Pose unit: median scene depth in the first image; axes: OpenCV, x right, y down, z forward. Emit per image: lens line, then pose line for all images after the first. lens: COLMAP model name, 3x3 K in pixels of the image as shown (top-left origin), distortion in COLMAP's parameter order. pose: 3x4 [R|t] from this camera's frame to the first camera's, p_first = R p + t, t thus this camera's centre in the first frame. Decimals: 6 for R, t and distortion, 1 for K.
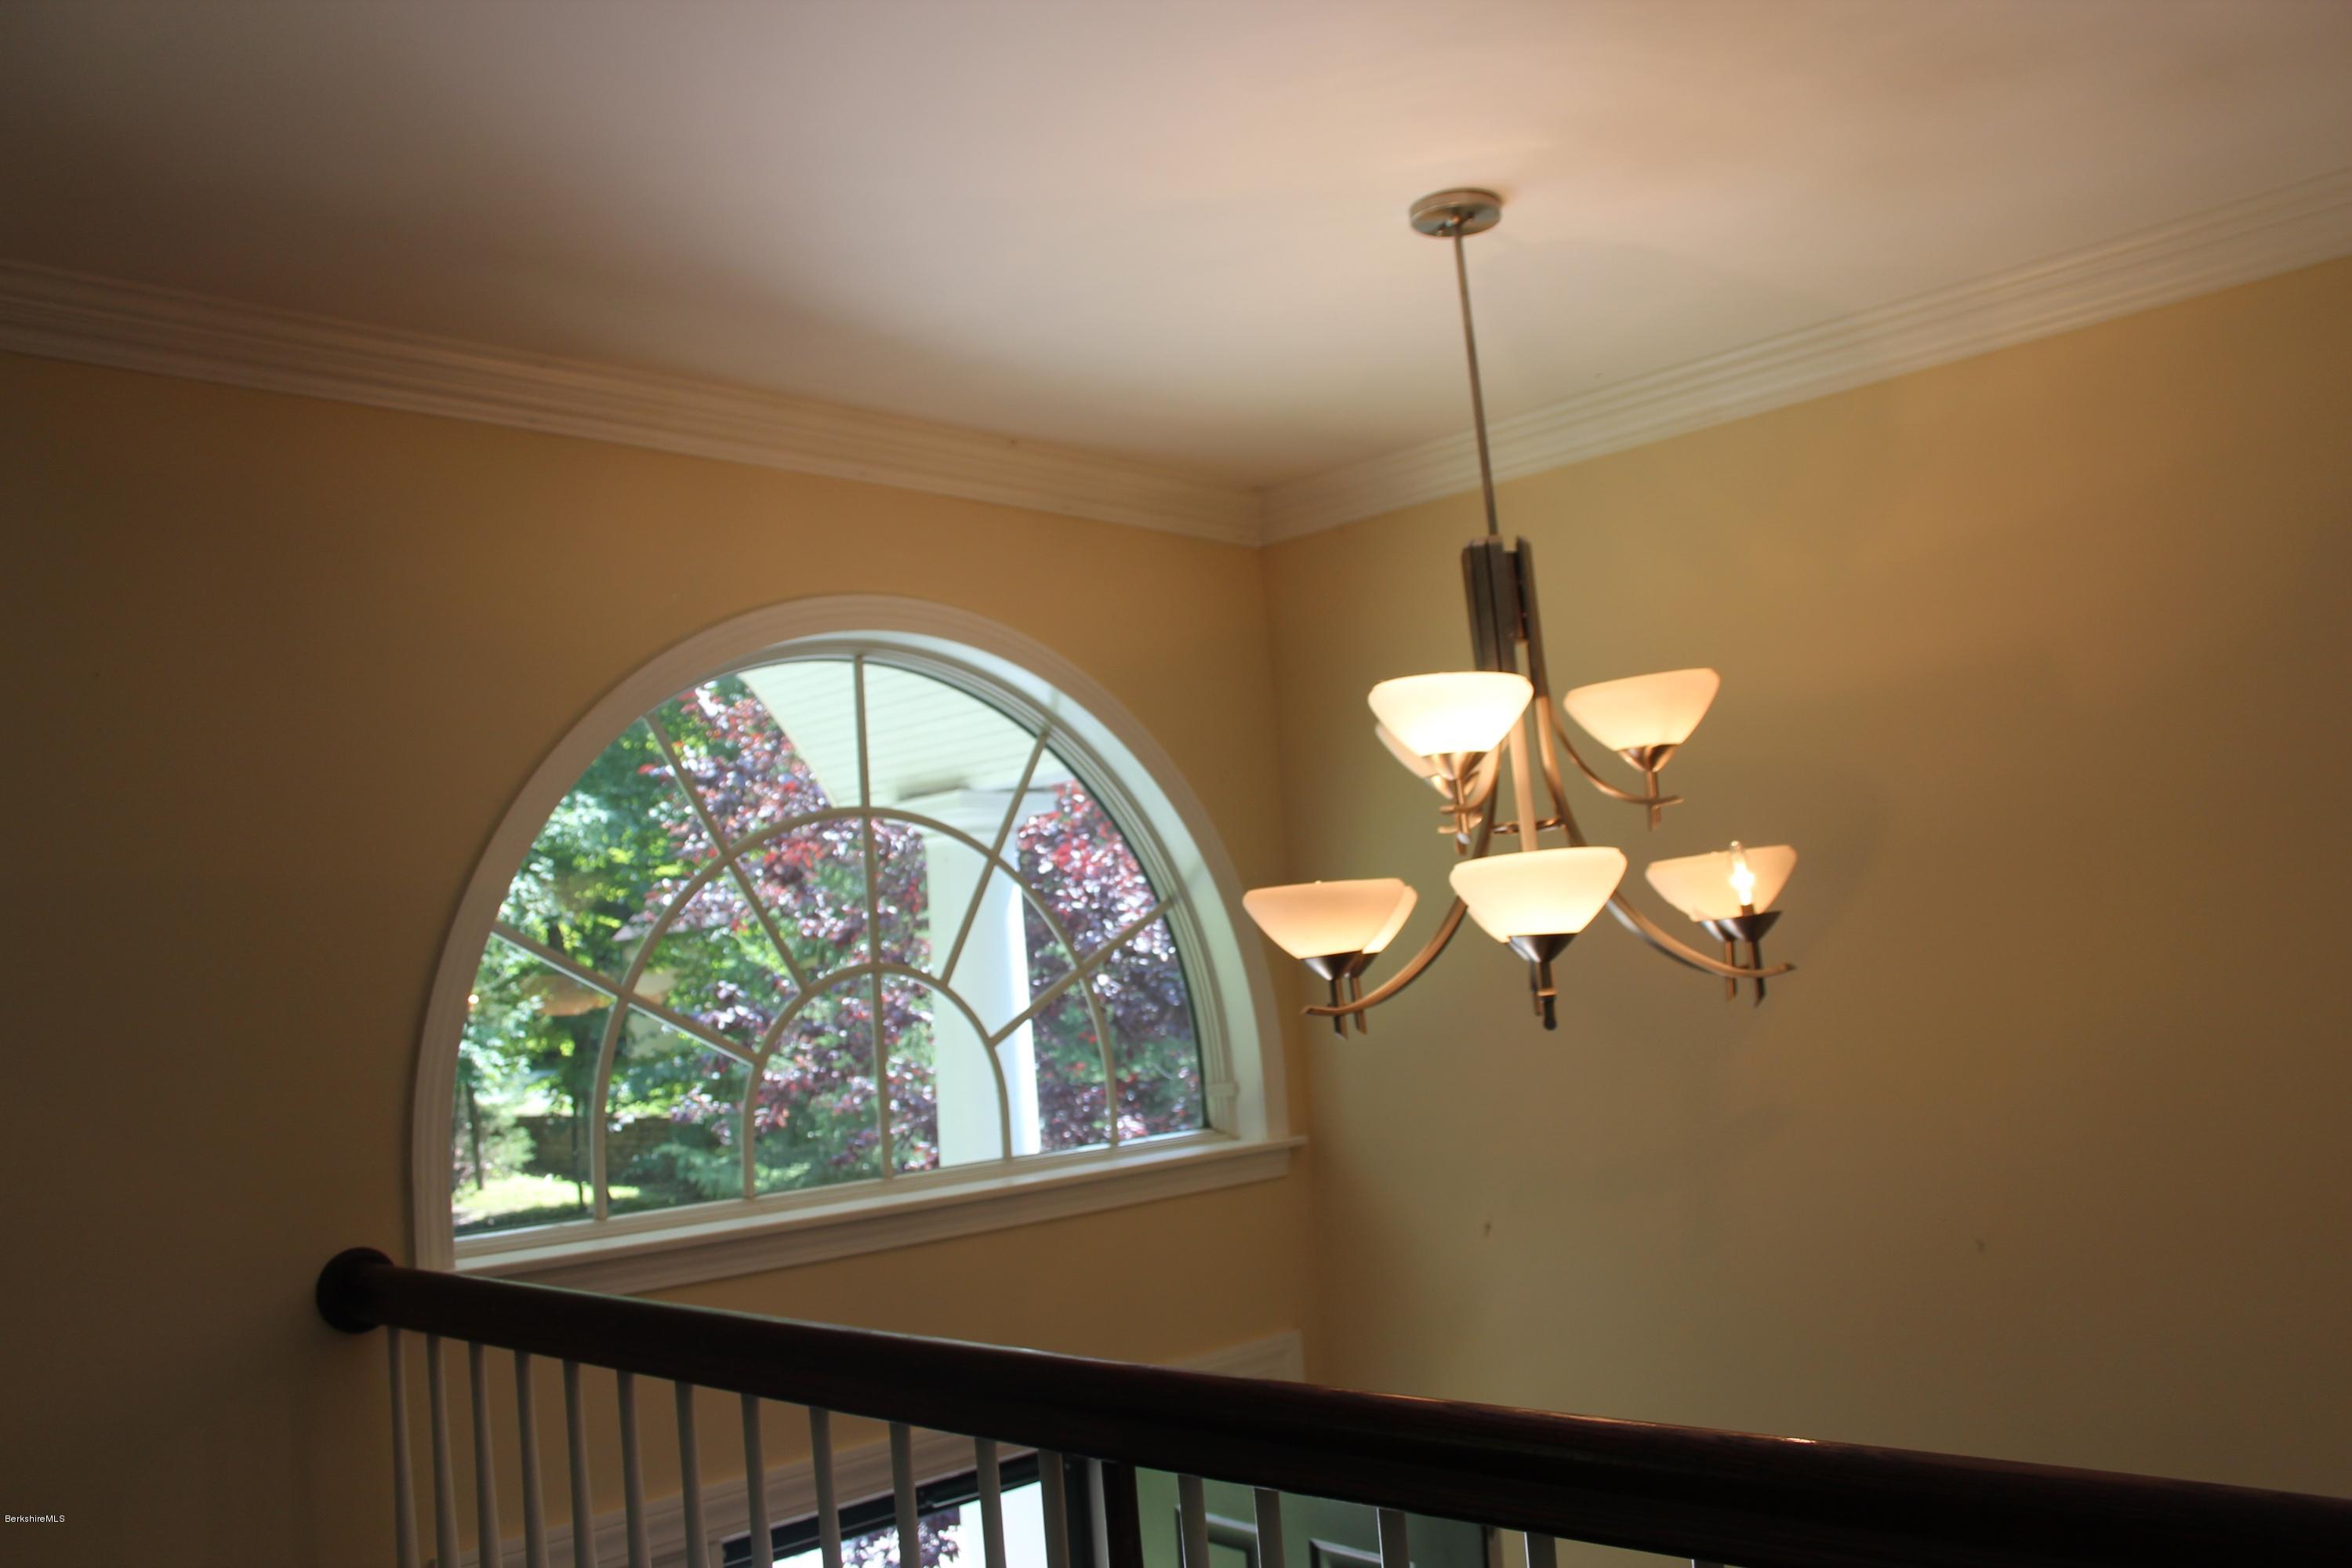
lens RADIAL K [[1930.9, 0, 1176.0], [0, 1930.9, 784.0], [0, 0, 1]] dist [-0.157302, 0.121194]
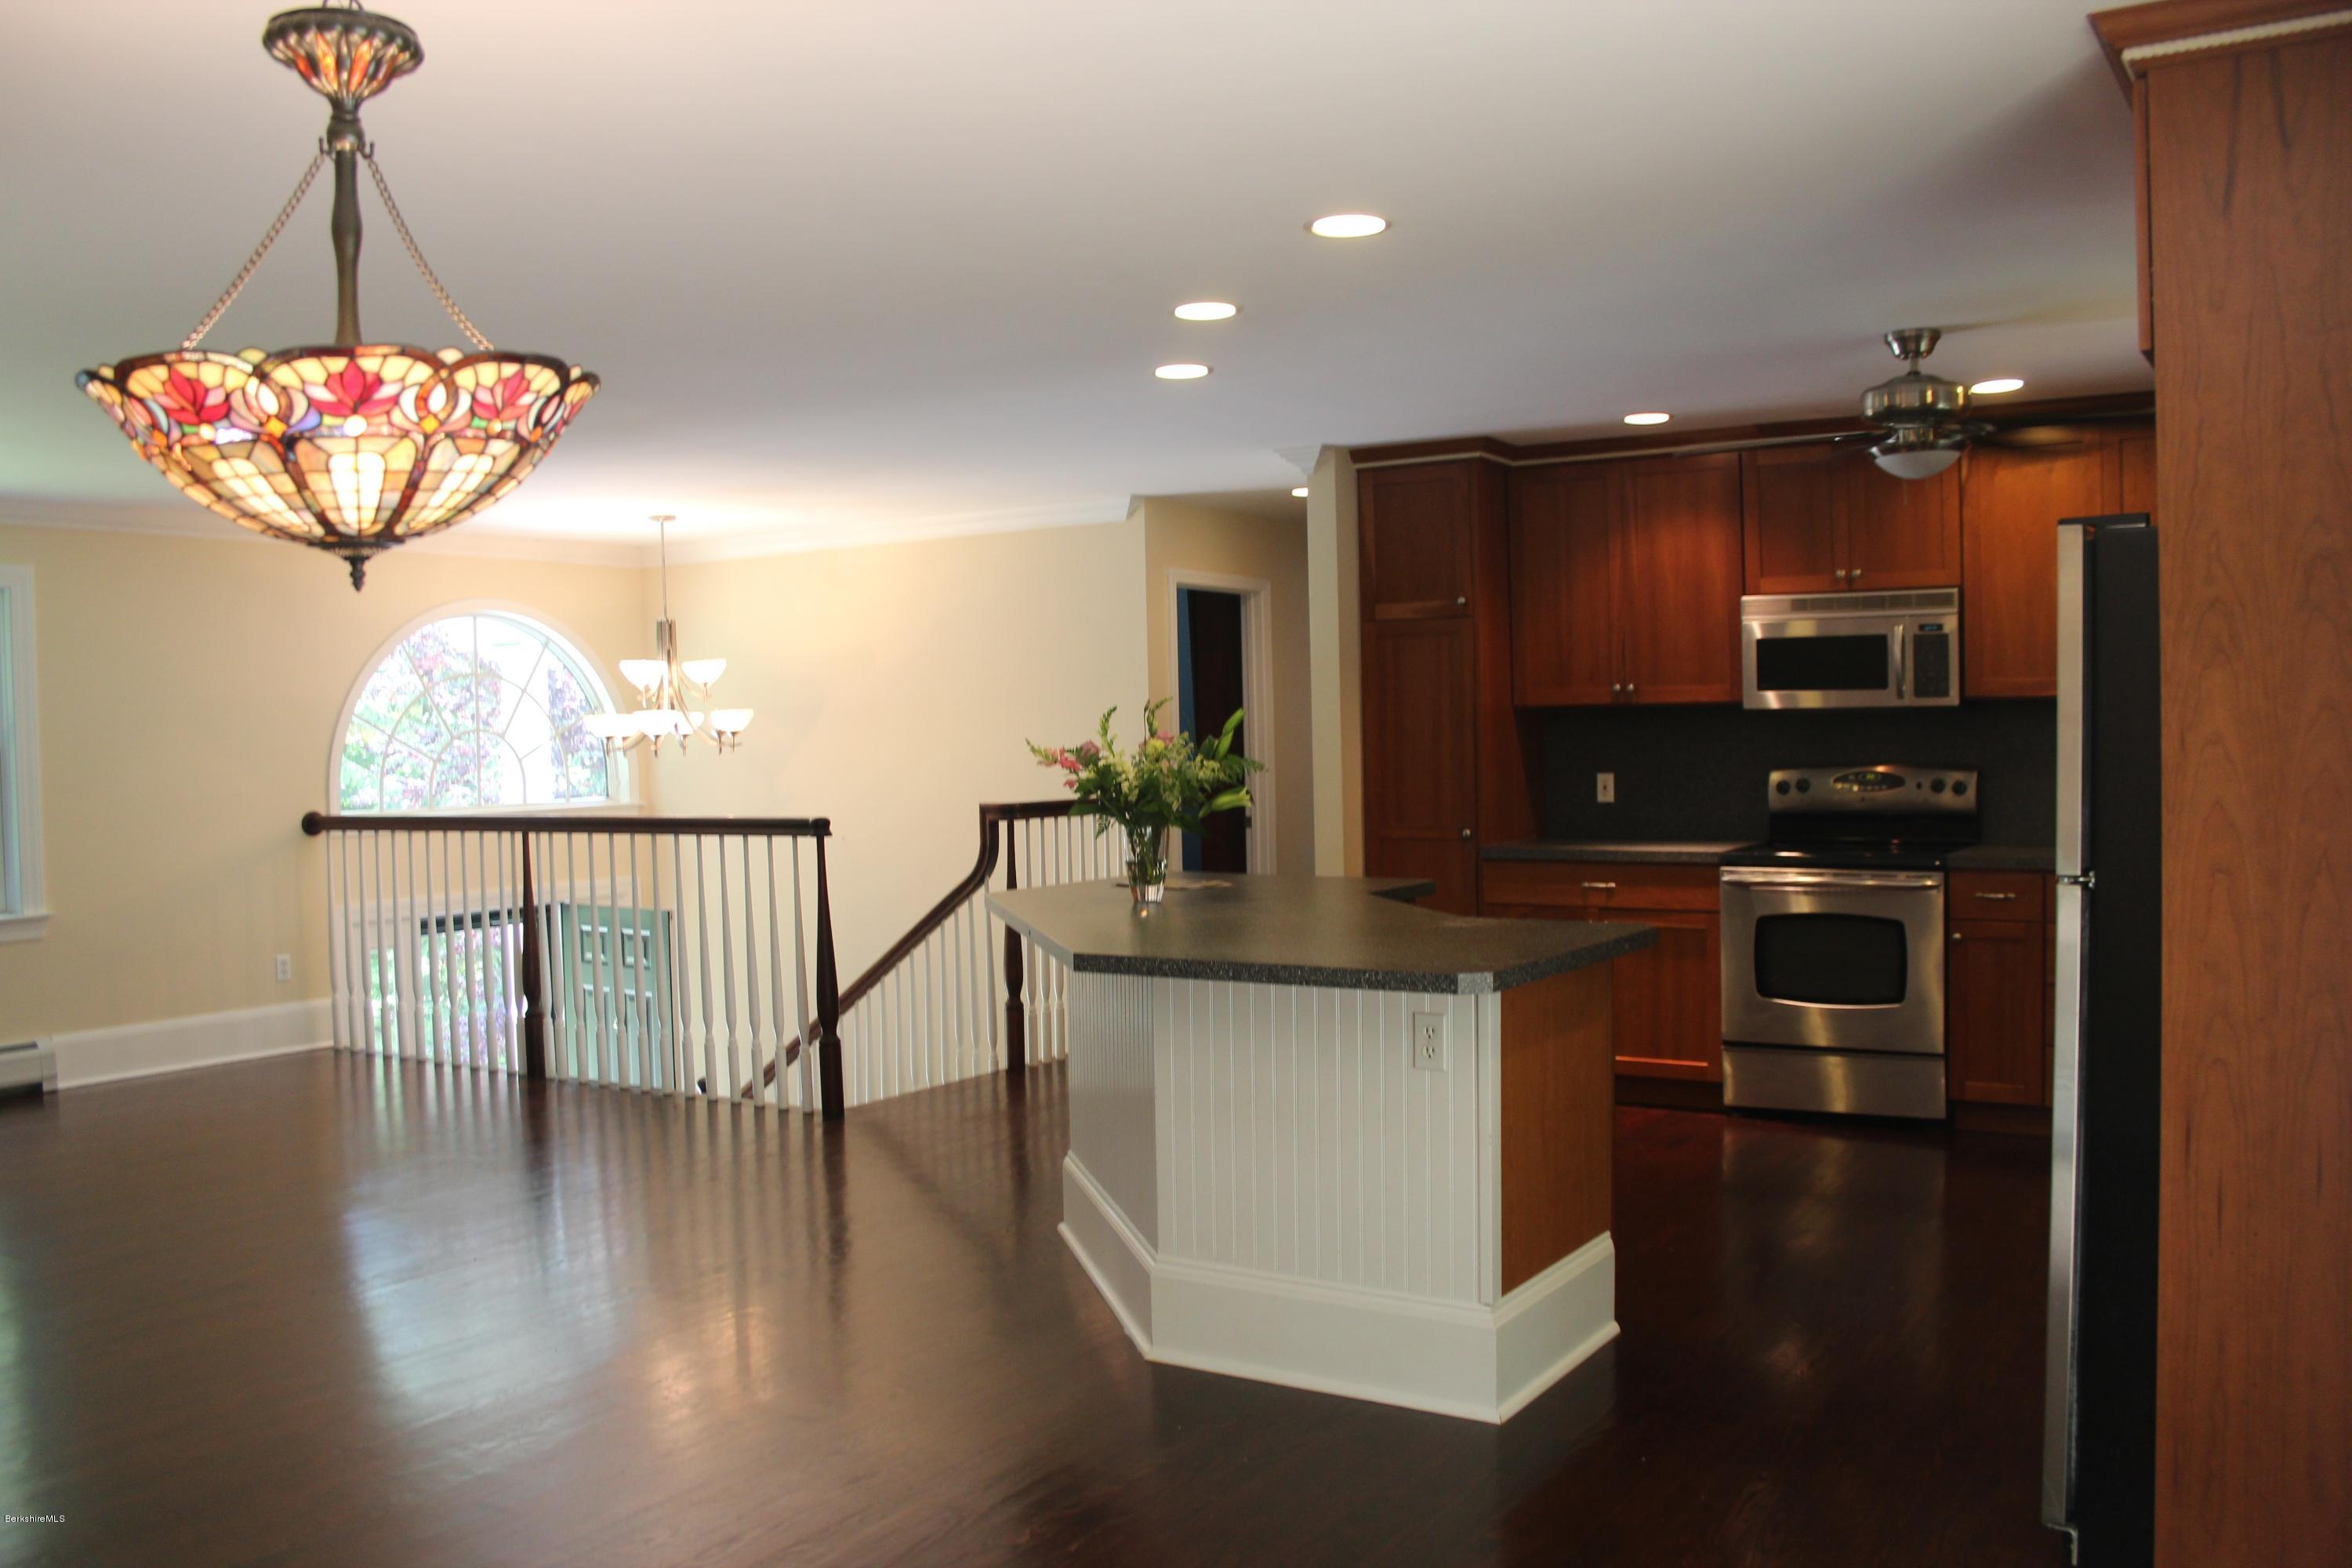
lens RADIAL K [[1930.9, 0, 1176.0], [0, 1930.9, 784.0], [0, 0, 1]] dist [-0.157302, 0.121194]
pose [[0.977186, 0.050080, 0.206397, 0.347096], [-0.075568, 0.990192, 0.117516, -0.288761], [-0.198487, -0.130432, 0.971386, -2.420910]]
